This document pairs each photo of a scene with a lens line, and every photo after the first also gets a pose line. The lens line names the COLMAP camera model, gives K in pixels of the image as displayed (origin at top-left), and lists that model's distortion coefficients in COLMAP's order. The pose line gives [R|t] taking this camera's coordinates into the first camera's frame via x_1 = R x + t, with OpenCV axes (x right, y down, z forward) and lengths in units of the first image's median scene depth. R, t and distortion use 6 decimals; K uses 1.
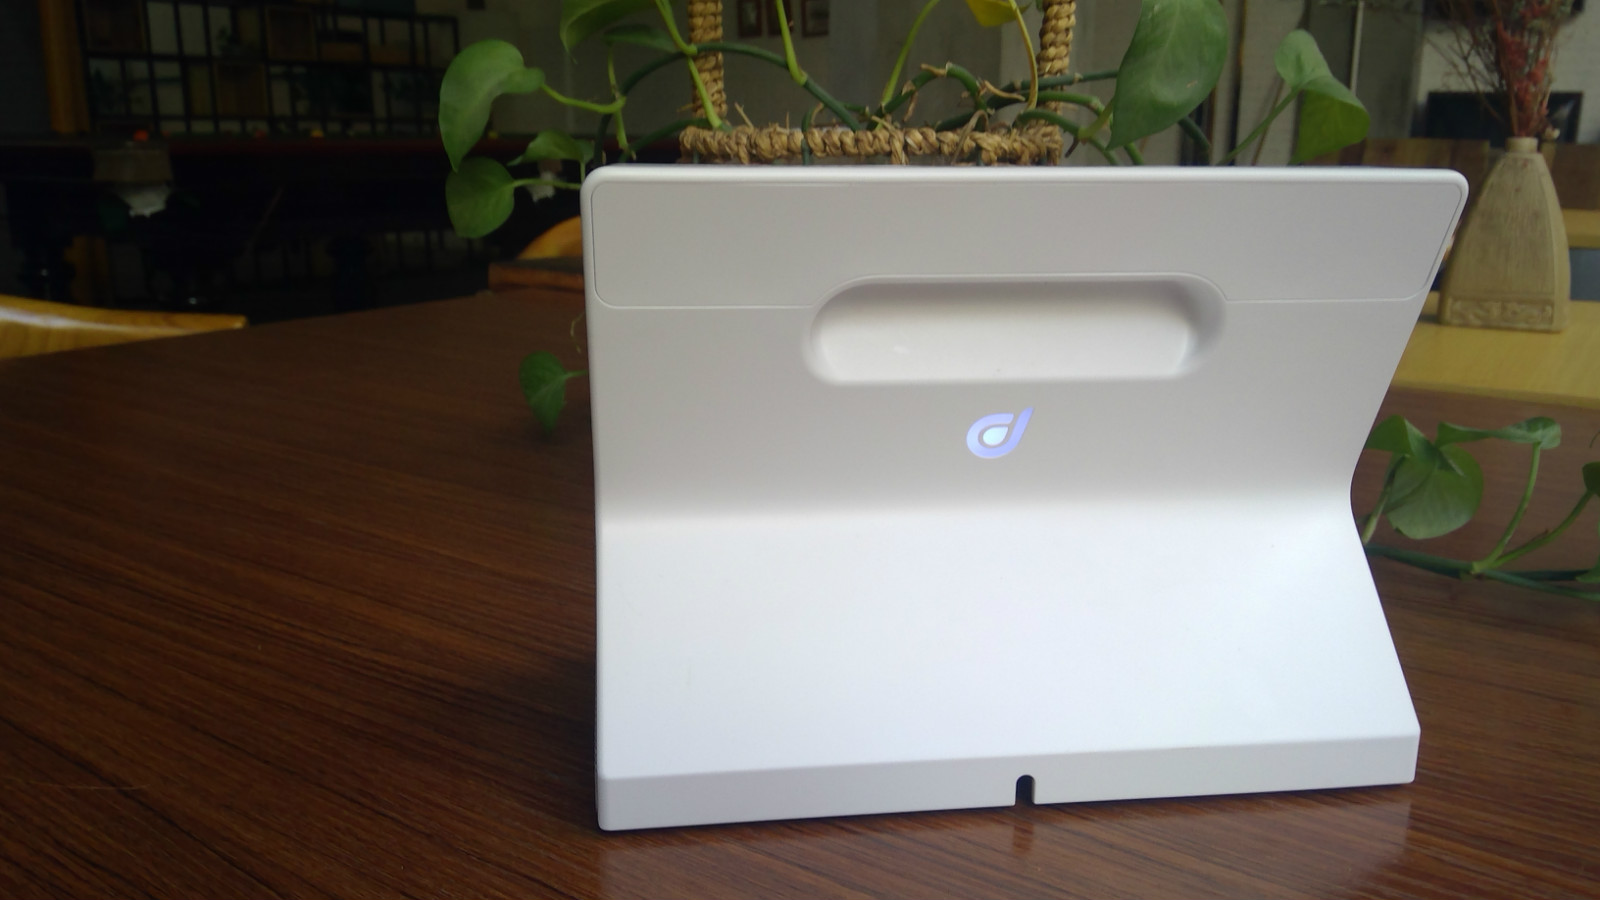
lens RADIAL K [[1257.8, 0, 800.0], [0, 1257.8, 450.0], [0, 0, 1]] dist [0.117450, -0.196655]
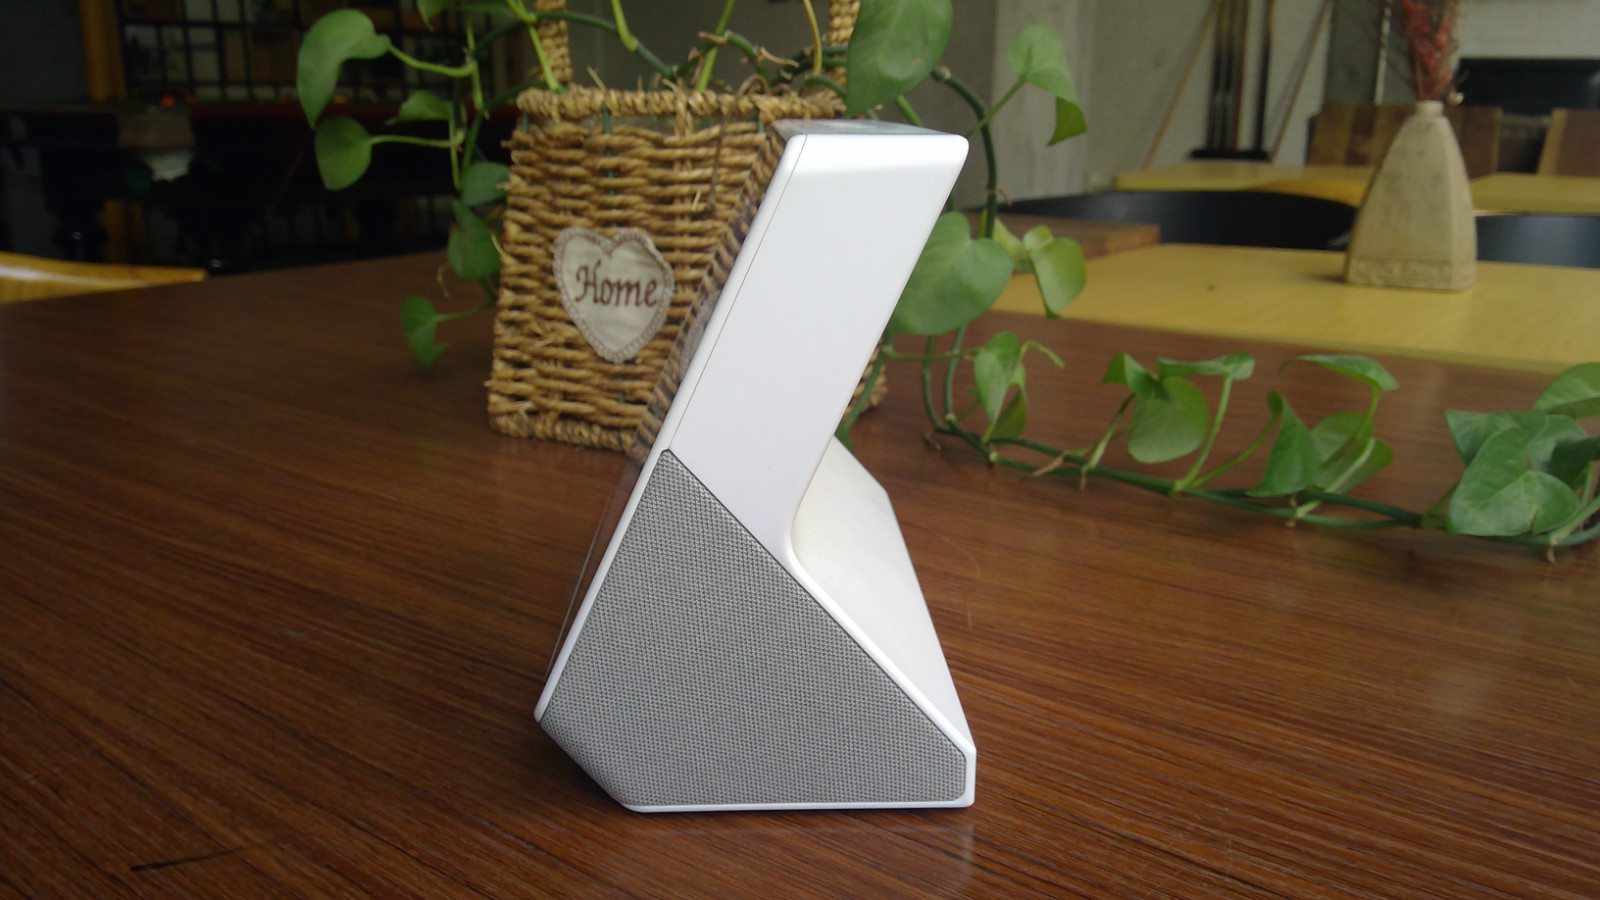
lens RADIAL K [[1269.9, 0, 800.0], [0, 1269.9, 450.0], [0, 0, 1]] dist [0.115137, -0.219868]
pose [[0.999371, 0.009640, -0.034128, 0.213182], [-0.008853, 0.999693, 0.023131, 0.034319], [0.034340, -0.022815, 0.999150, -0.126079]]
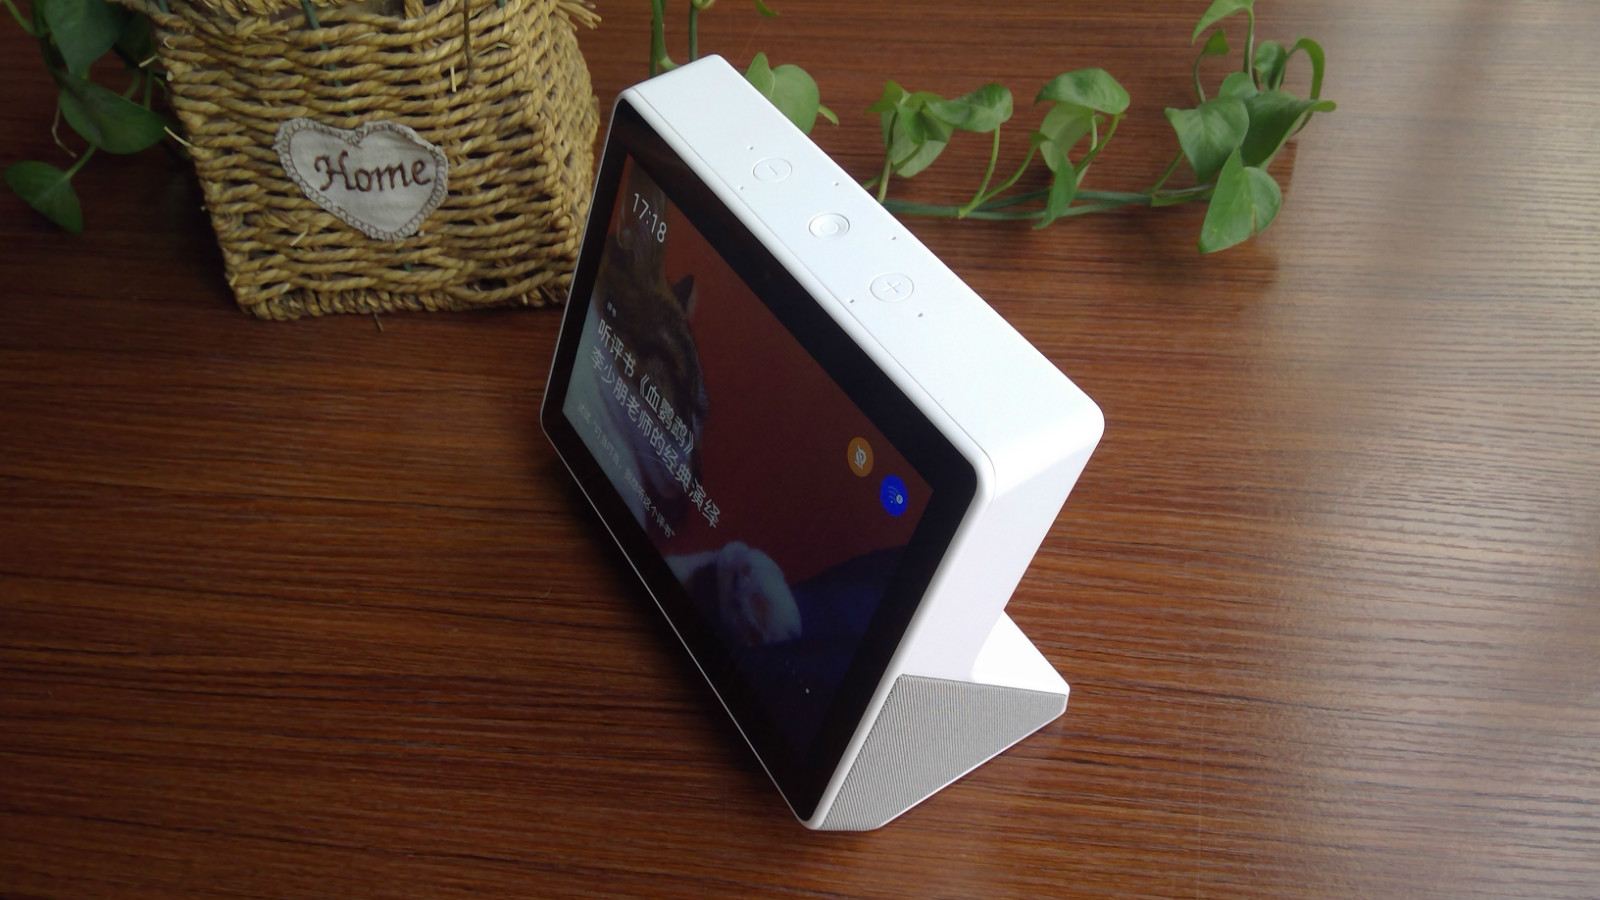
lens RADIAL K [[1269.9, 0, 800.0], [0, 1269.9, 450.0], [0, 0, 1]] dist [0.115137, -0.219868]
pose [[0.887432, -0.378231, 0.263449, -0.046196], [0.162009, 0.791028, 0.589939, -0.465789], [-0.431529, -0.480850, 0.763260, -0.031751]]
